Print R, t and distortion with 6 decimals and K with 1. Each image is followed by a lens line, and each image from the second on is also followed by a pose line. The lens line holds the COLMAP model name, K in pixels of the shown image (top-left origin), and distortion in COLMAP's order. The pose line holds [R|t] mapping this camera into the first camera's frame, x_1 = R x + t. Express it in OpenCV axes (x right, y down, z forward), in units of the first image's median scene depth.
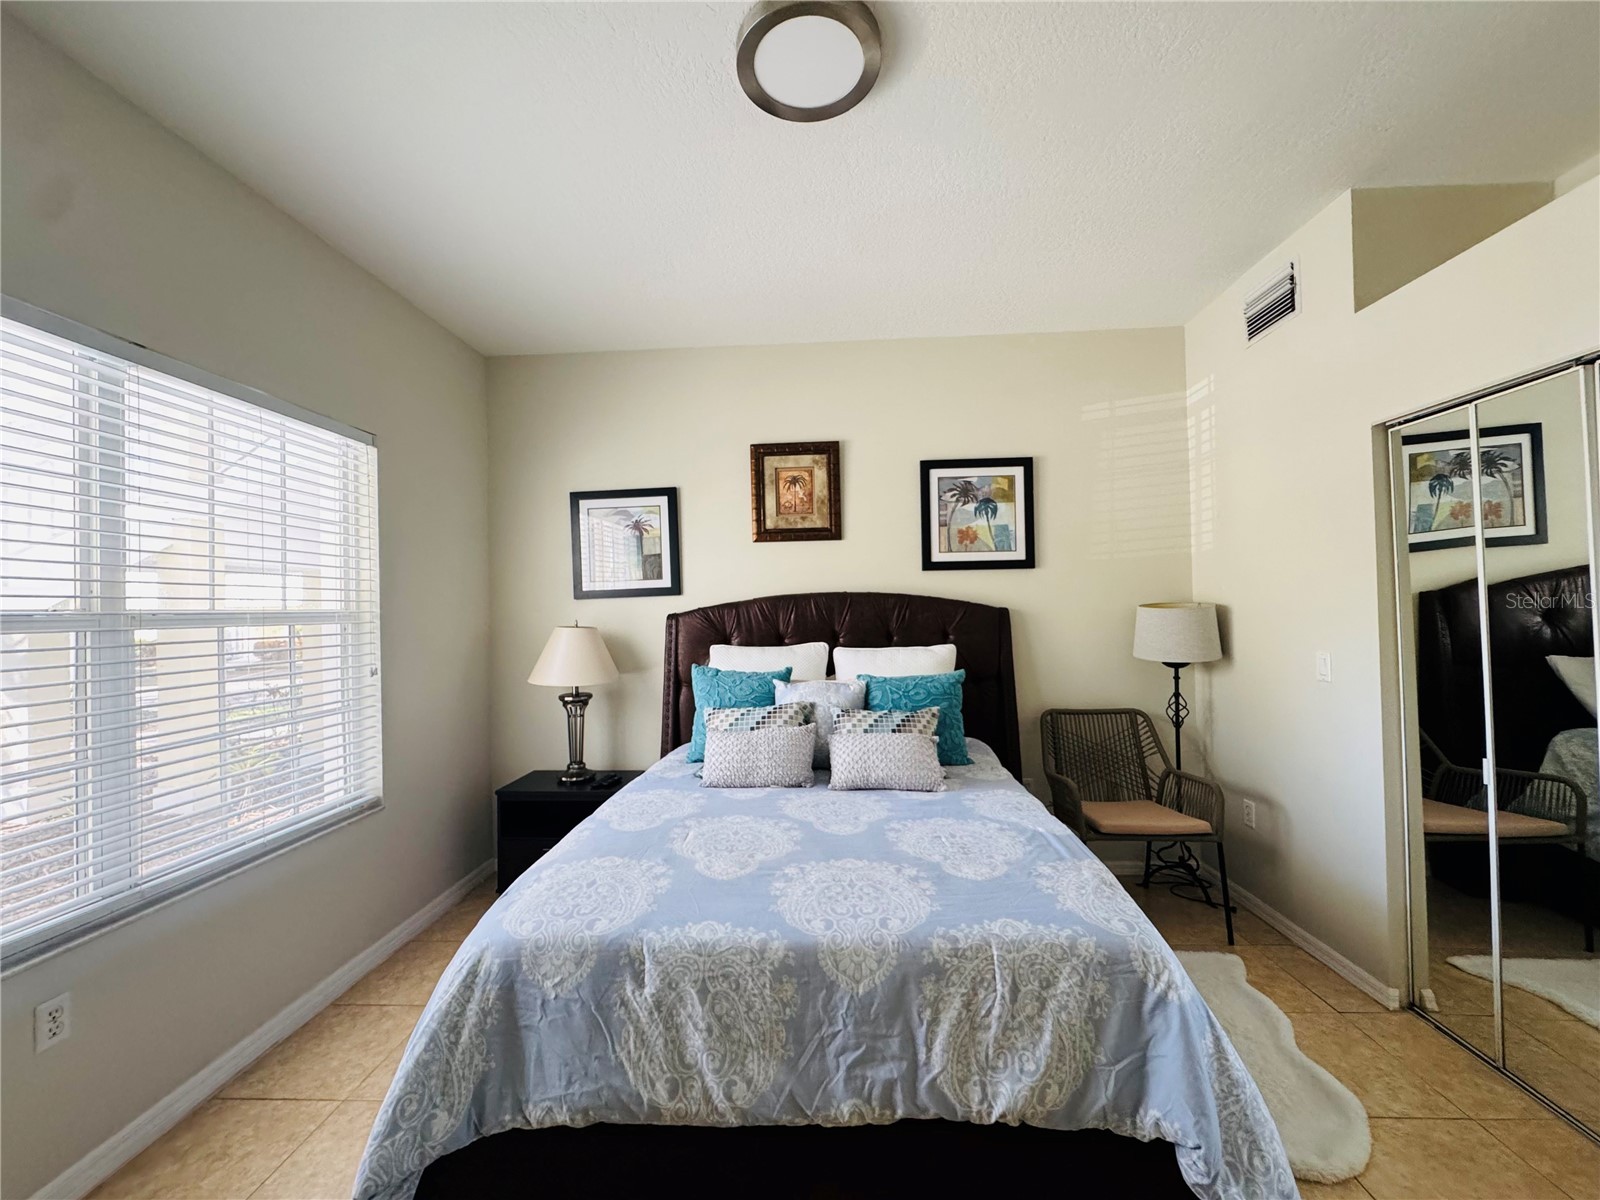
lens RADIAL K [[639.6, 0, 801.0], [0, 639.6, 599.6], [0, 0, 1]] dist [-0.002091, -0.000528]
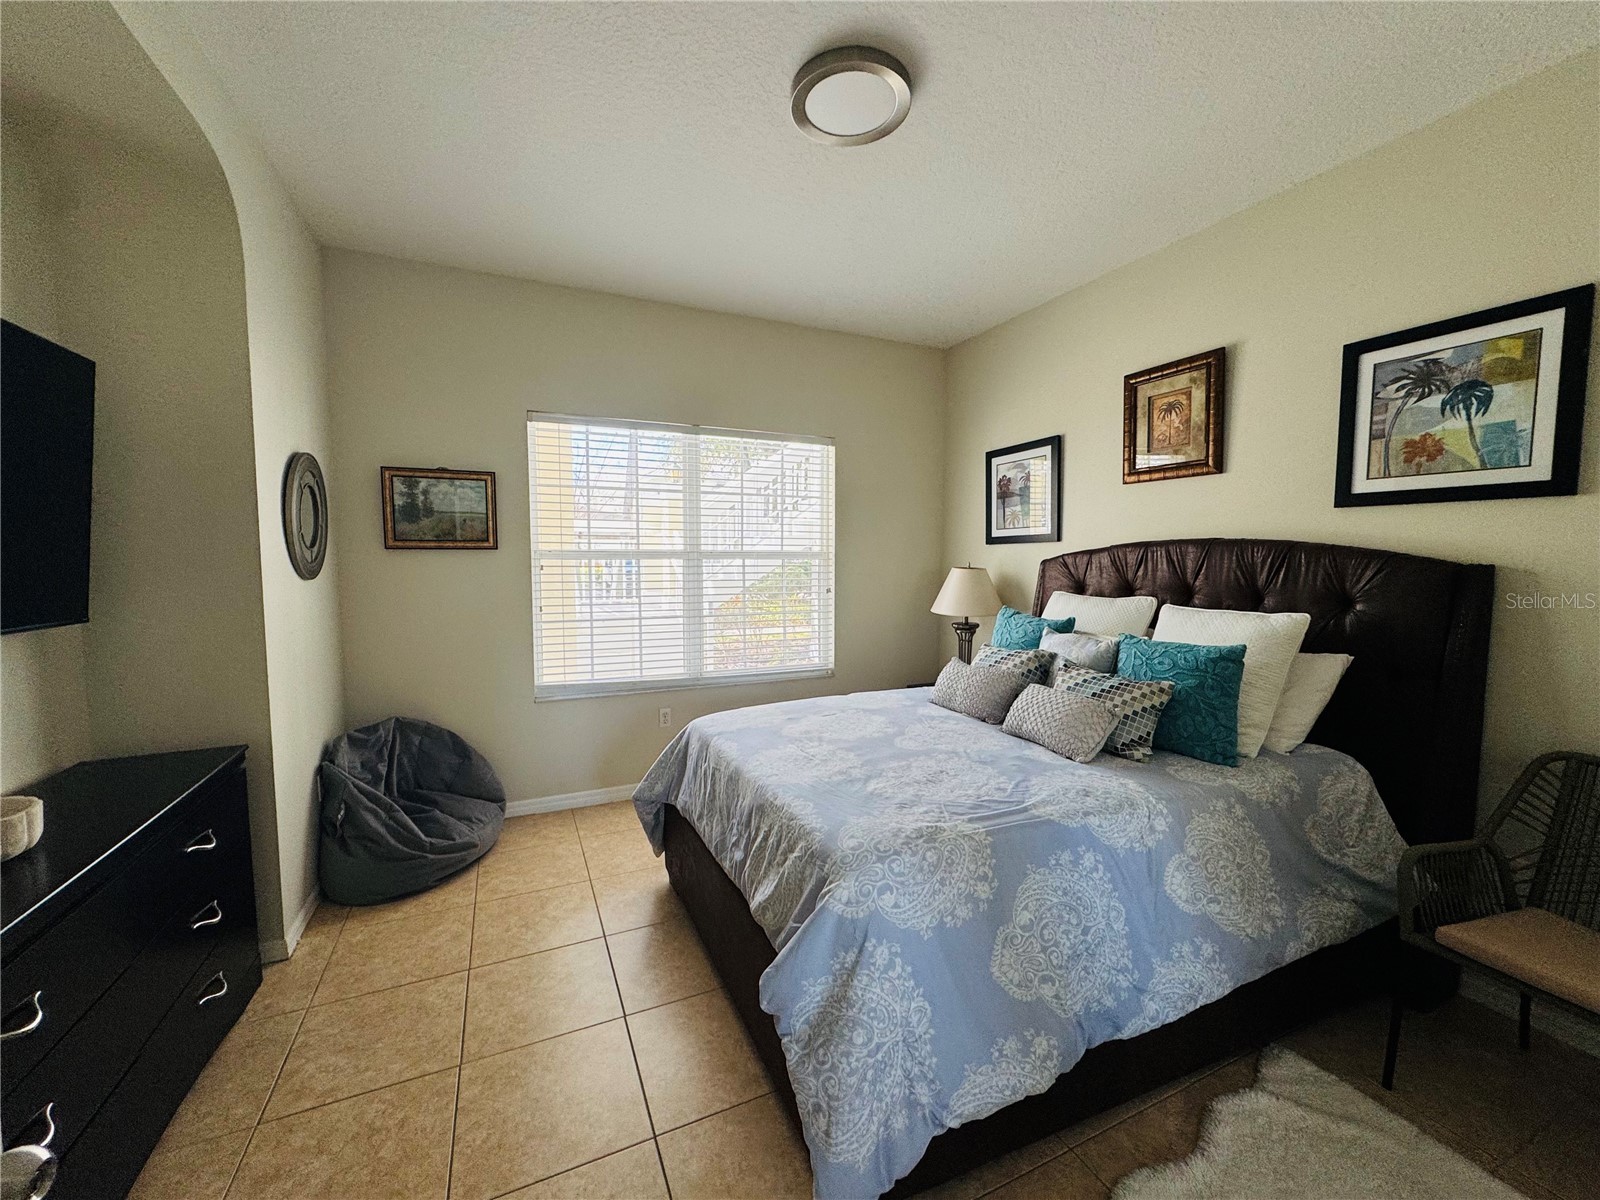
lens RADIAL K [[639.6, 0, 800.7], [0, 639.6, 600.0], [0, 0, 1]] dist [-0.002091, -0.000528]
pose [[0.460402, 0.084927, -0.883639, 0.546881], [0.000268, 0.995400, 0.095808, -0.011986], [0.887710, -0.044346, 0.458261, 0.158828]]
